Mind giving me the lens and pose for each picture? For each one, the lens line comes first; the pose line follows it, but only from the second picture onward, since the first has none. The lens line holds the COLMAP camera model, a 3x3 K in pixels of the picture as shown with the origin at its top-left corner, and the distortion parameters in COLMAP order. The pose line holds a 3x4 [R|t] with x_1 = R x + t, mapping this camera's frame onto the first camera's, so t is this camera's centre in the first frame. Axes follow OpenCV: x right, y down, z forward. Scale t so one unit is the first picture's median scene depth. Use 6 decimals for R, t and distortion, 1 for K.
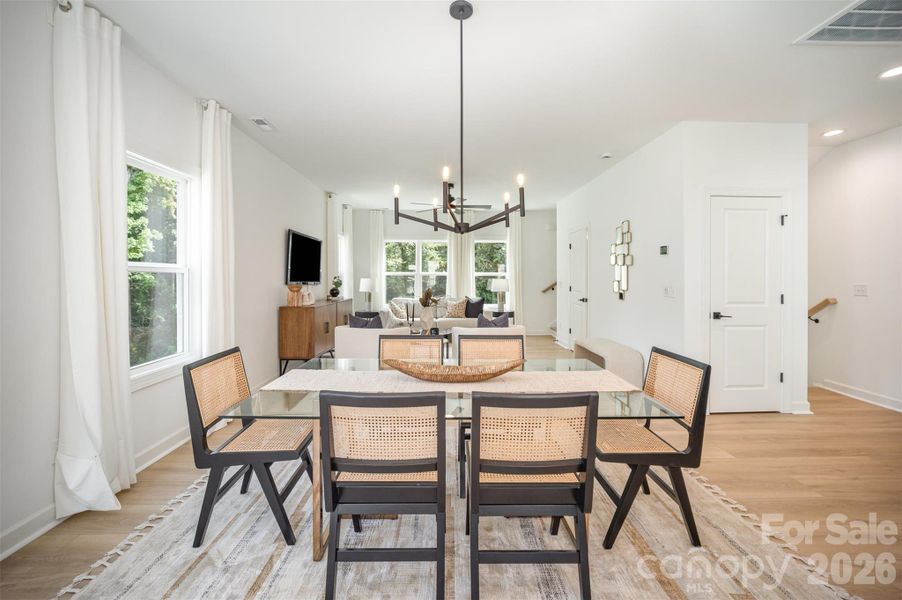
lens RADIAL K [[360.1, 0, 445.4], [0, 360.1, 279.6], [0, 0, 1]] dist [0.000776, 0.000531]
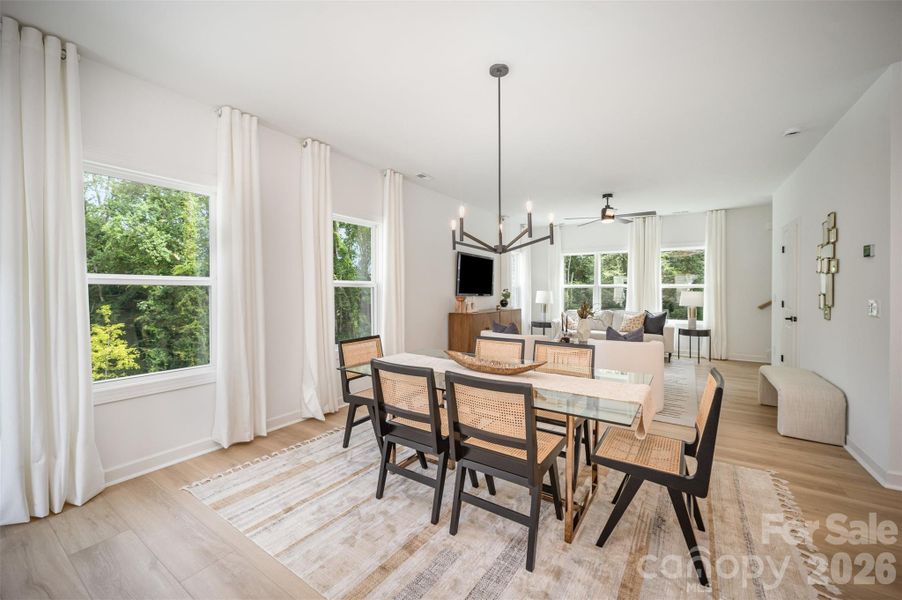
lens RADIAL K [[355.5, 0, 453.4], [0, 355.5, 295.3], [0, 0, 1]] dist [0.000081, 0.000718]
pose [[0.828284, 0.007277, -0.560261, 0.275693], [-0.002017, 0.999948, 0.010006, 0.000604], [0.560305, -0.007158, 0.828256, -0.041380]]
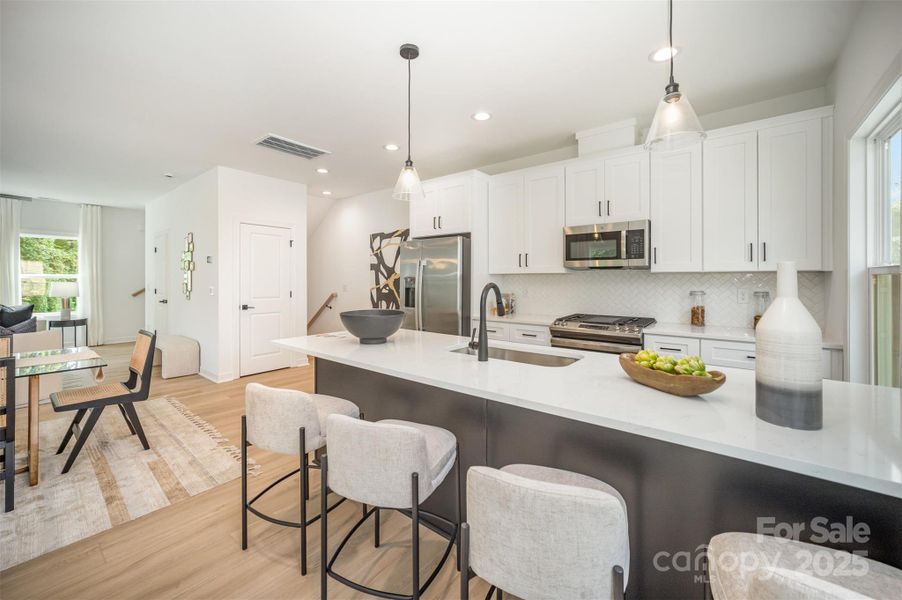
lens RADIAL K [[360.1, 0, 445.4], [0, 360.1, 279.6], [0, 0, 1]] dist [0.000776, 0.000531]
pose [[0.642903, 0.004483, 0.765935, 0.133727], [0.002100, 0.999969, -0.007615, 0.002455], [-0.765945, 0.006504, 0.642873, -0.423580]]
